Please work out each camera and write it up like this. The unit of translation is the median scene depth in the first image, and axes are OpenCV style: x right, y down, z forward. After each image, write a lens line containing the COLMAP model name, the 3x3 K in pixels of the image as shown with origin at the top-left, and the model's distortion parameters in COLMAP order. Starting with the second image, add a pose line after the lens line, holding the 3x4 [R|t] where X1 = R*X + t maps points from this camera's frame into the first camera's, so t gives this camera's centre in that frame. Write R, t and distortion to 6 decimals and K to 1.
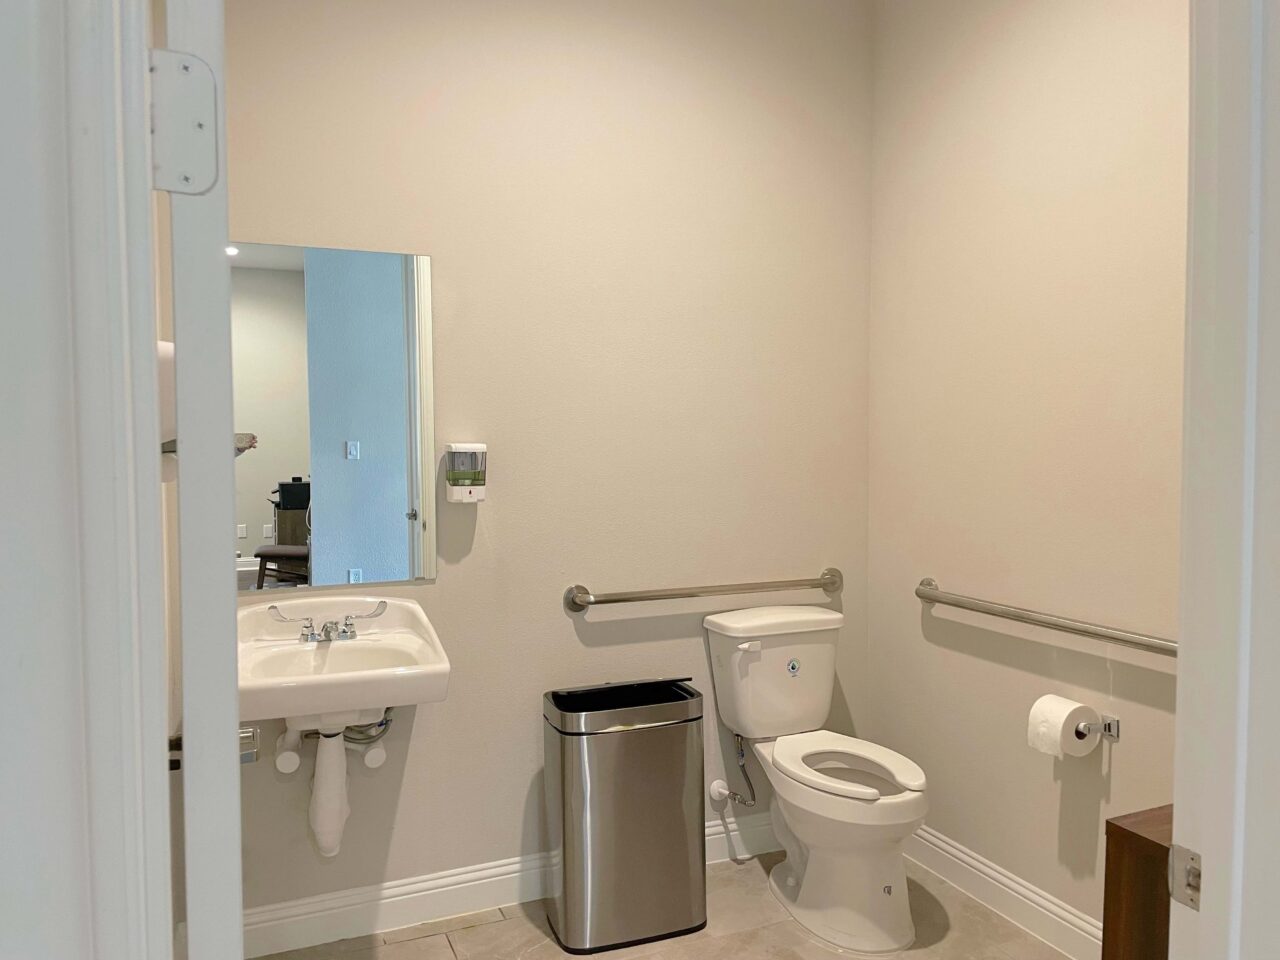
lens RADIAL K [[962.2, 0, 640.0], [0, 962.2, 480.0], [0, 0, 1]] dist [0.089527, -0.112071]
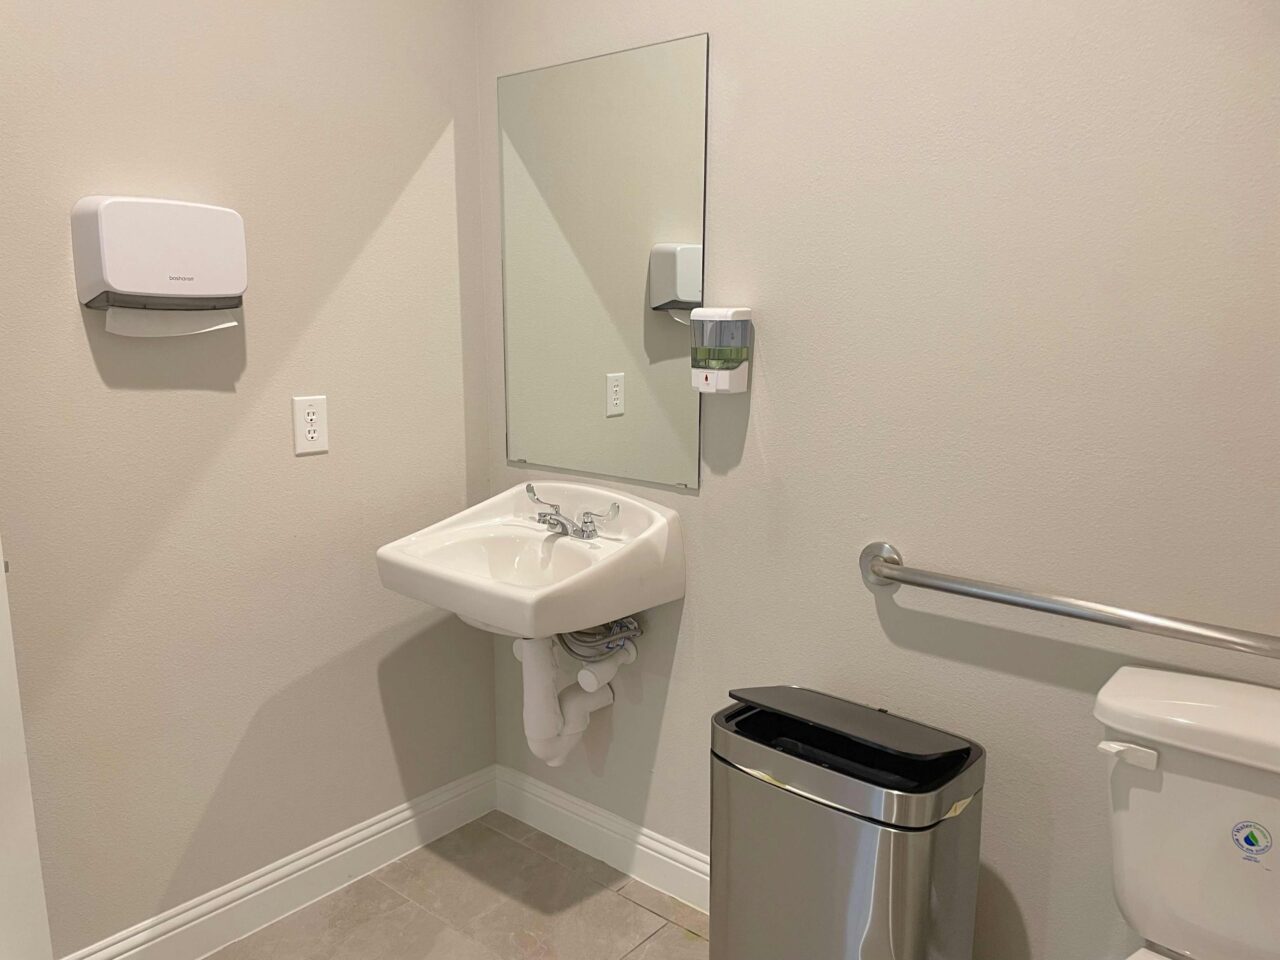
lens RADIAL K [[962.2, 0, 640.0], [0, 962.2, 480.0], [0, 0, 1]] dist [0.089527, -0.112071]
pose [[0.449936, 0.166424, -0.877417, 0.432584], [-0.048654, 0.985592, 0.161992, -0.025851], [0.891735, -0.030197, 0.451550, 0.619310]]
